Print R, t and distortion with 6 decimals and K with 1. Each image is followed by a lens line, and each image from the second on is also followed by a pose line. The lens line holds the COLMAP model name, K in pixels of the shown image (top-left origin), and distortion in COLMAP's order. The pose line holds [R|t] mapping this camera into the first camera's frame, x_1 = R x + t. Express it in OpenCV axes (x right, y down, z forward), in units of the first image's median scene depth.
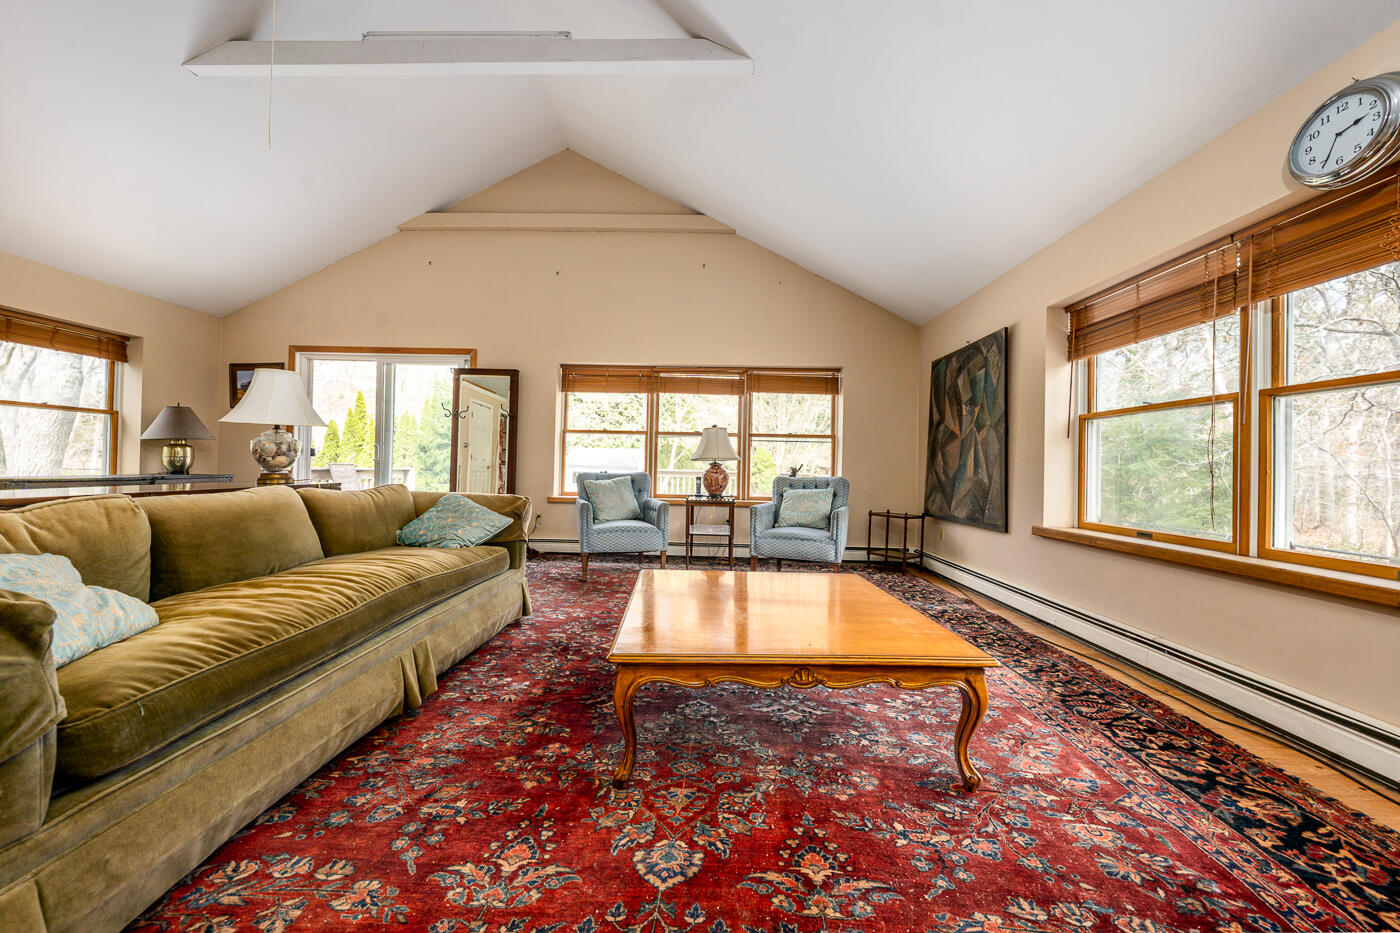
lens RADIAL K [[483.2, 0, 699.6], [0, 483.2, 460.6], [0, 0, 1]] dist [-0.001390, -0.000272]
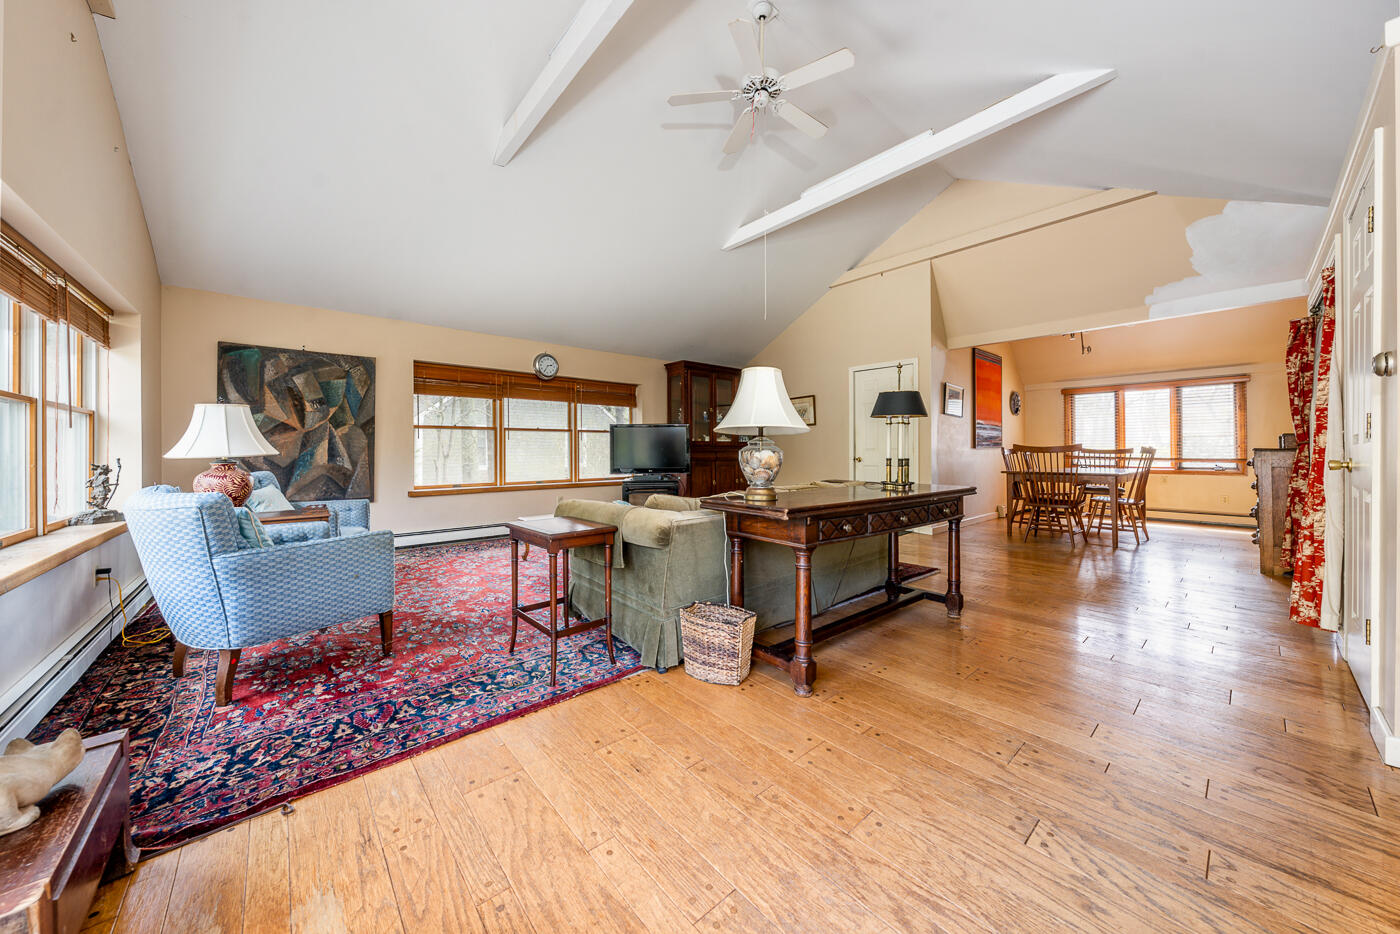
lens RADIAL K [[481.1, 0, 703.9], [0, 481.1, 448.9], [0, 0, 1]] dist [-0.001217, -0.000120]
pose [[-0.679156, -0.021974, 0.733665, -0.937821], [-0.023269, 0.999694, 0.008402, -0.035906], [-0.733625, -0.011365, -0.679459, 1.086995]]
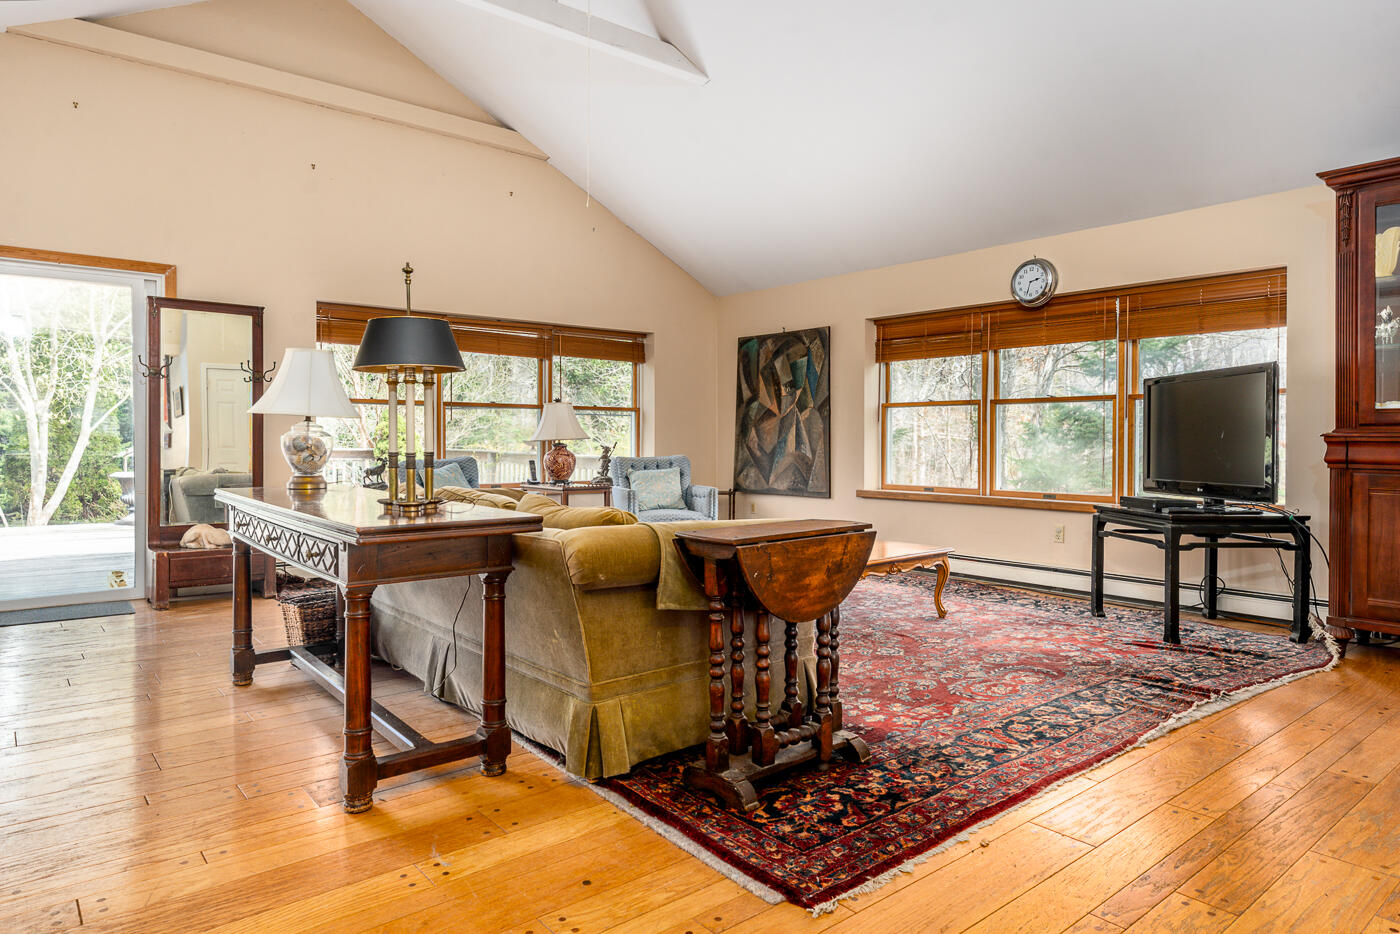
lens RADIAL K [[856.3, 0, 699.6], [0, 856.3, 445.0], [0, 0, 1]] dist [0.004330, -0.000041]
pose [[0.752799, -0.023838, 0.657818, -0.877299], [0.004675, 0.999512, 0.030870, -0.043099], [-0.658234, -0.020164, 0.752544, -0.339871]]
